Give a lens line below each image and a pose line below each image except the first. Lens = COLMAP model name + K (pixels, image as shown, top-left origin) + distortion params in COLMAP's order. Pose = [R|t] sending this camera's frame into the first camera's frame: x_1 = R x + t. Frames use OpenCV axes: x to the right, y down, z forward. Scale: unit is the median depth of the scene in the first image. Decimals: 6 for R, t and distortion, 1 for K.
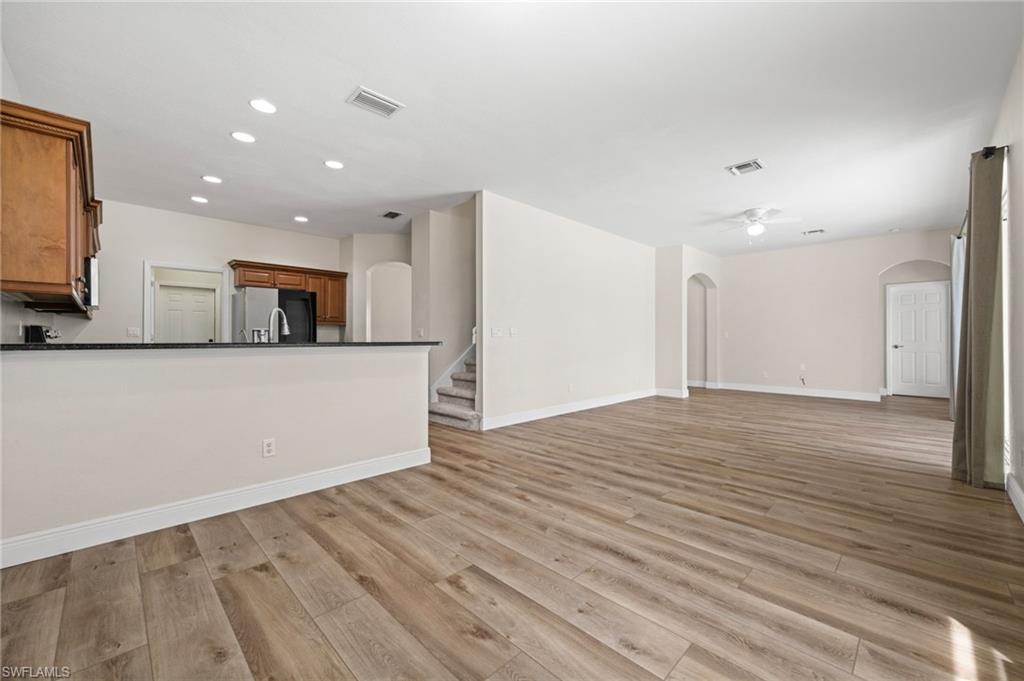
lens RADIAL K [[408.7, 0, 514.1], [0, 408.7, 340.1], [0, 0, 1]] dist [-0.001679, 0.000507]
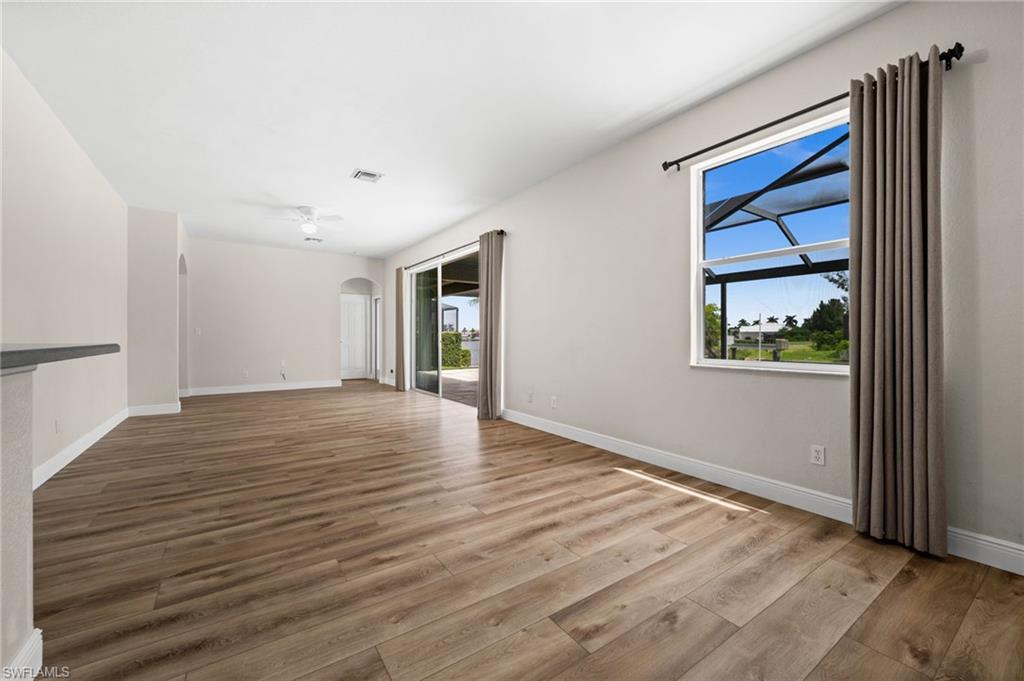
lens RADIAL K [[408.7, 0, 514.1], [0, 408.7, 340.1], [0, 0, 1]] dist [-0.001679, 0.000507]
pose [[0.183061, -0.010811, 0.983042, -0.707164], [0.004148, 0.999939, 0.010224, -0.004312], [-0.983093, 0.002206, 0.183094, 0.722032]]
